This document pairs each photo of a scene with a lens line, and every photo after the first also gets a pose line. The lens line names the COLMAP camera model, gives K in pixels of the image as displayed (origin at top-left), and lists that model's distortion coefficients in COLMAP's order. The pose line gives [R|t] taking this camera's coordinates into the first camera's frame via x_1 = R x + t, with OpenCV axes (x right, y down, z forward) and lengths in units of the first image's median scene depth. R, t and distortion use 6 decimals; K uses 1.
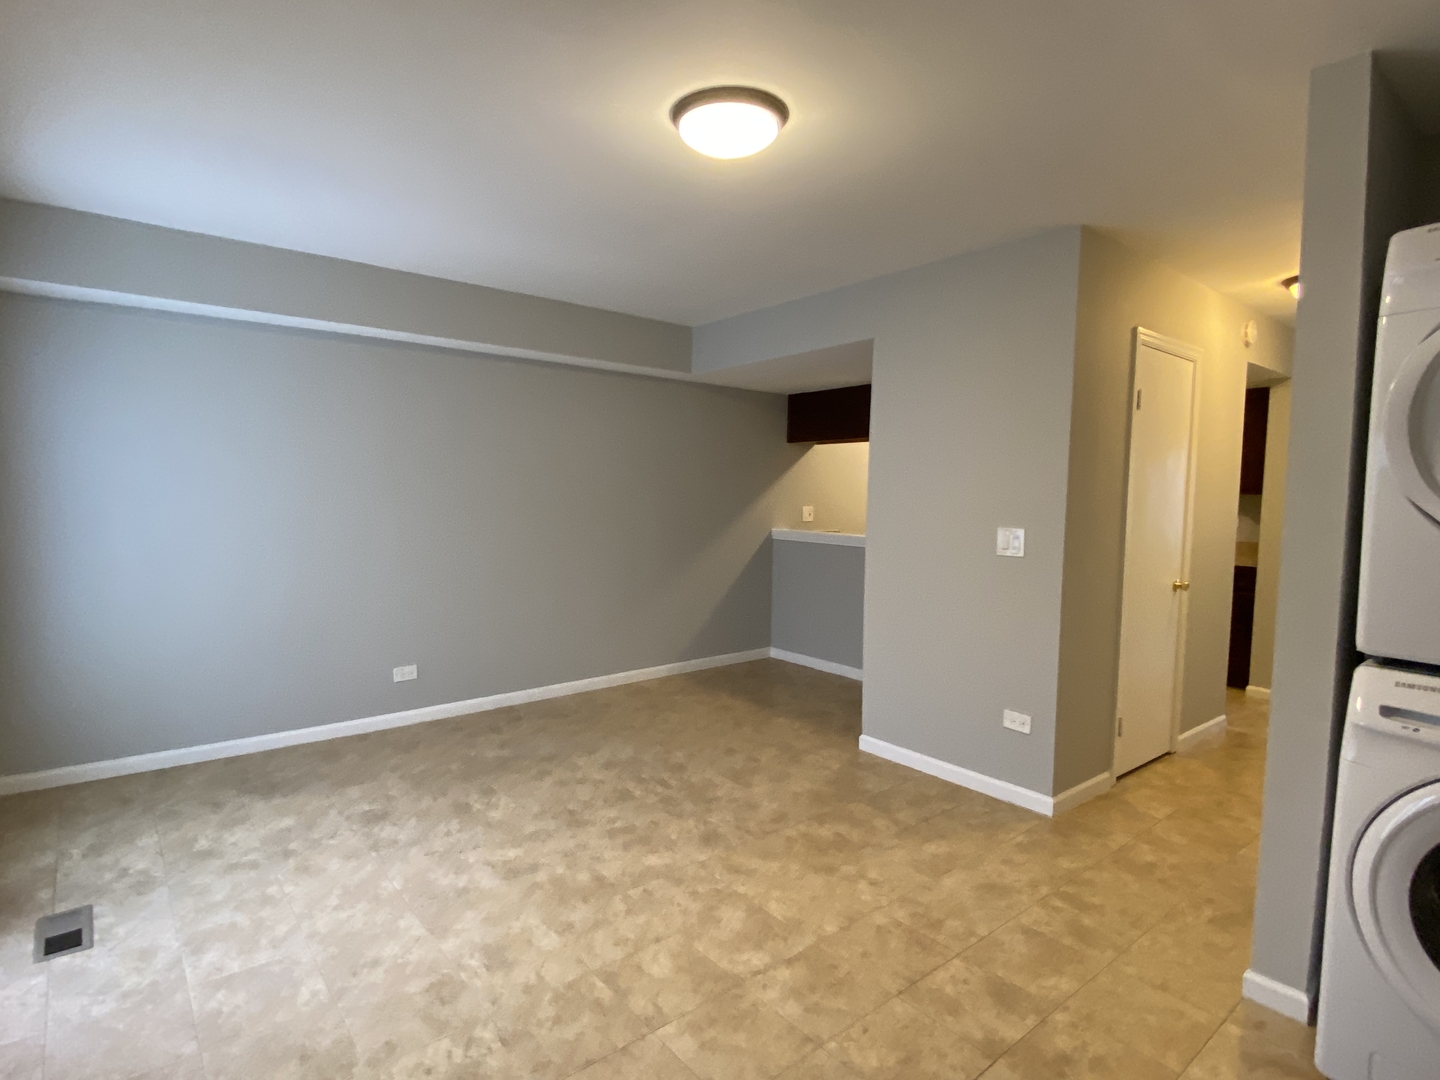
lens RADIAL K [[763.4, 0, 718.0], [0, 763.4, 532.6], [0, 0, 1]] dist [0.059901, -0.047743]
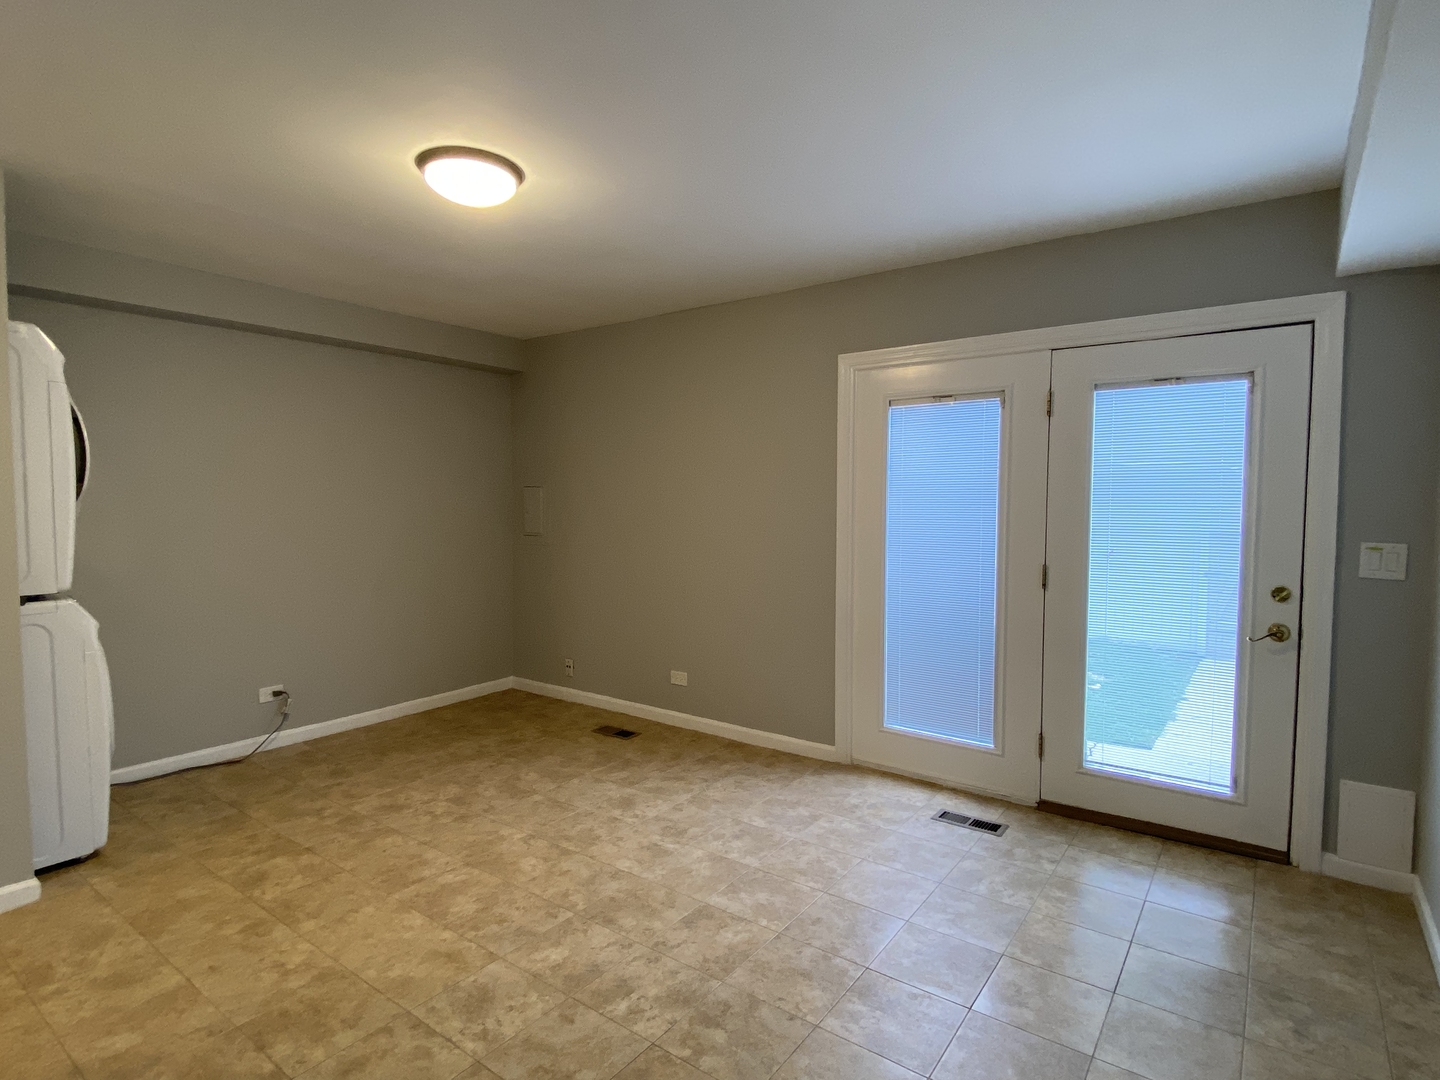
lens RADIAL K [[751.6, 0, 722.6], [0, 751.6, 540.5], [0, 0, 1]] dist [0.036624, -0.045507]
pose [[-0.967622, -0.003115, -0.252385, -0.051497], [-0.031630, 0.993538, 0.109005, -0.099478], [0.250414, 0.113459, -0.961467, 1.725441]]
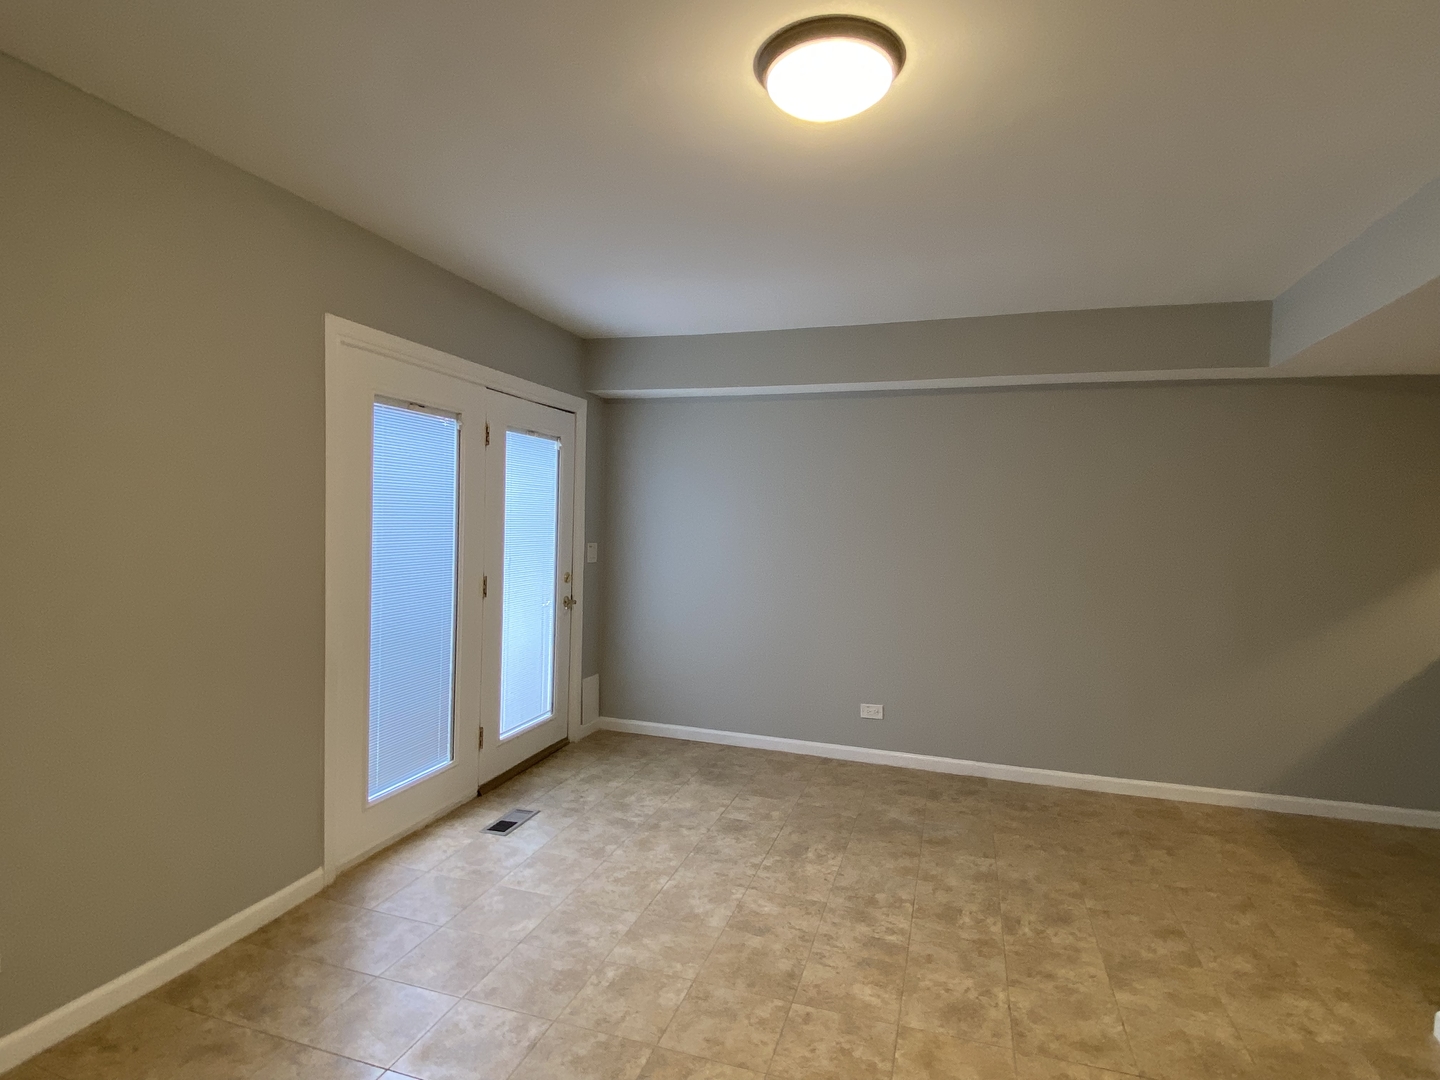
lens RADIAL K [[763.4, 0, 718.0], [0, 763.4, 532.6], [0, 0, 1]] dist [0.059901, -0.047743]
pose [[0.545400, 0.017507, -0.837993, 0.492898], [-0.067121, 0.997483, -0.022846, -0.025508], [0.835484, 0.068707, 0.545203, 0.388041]]
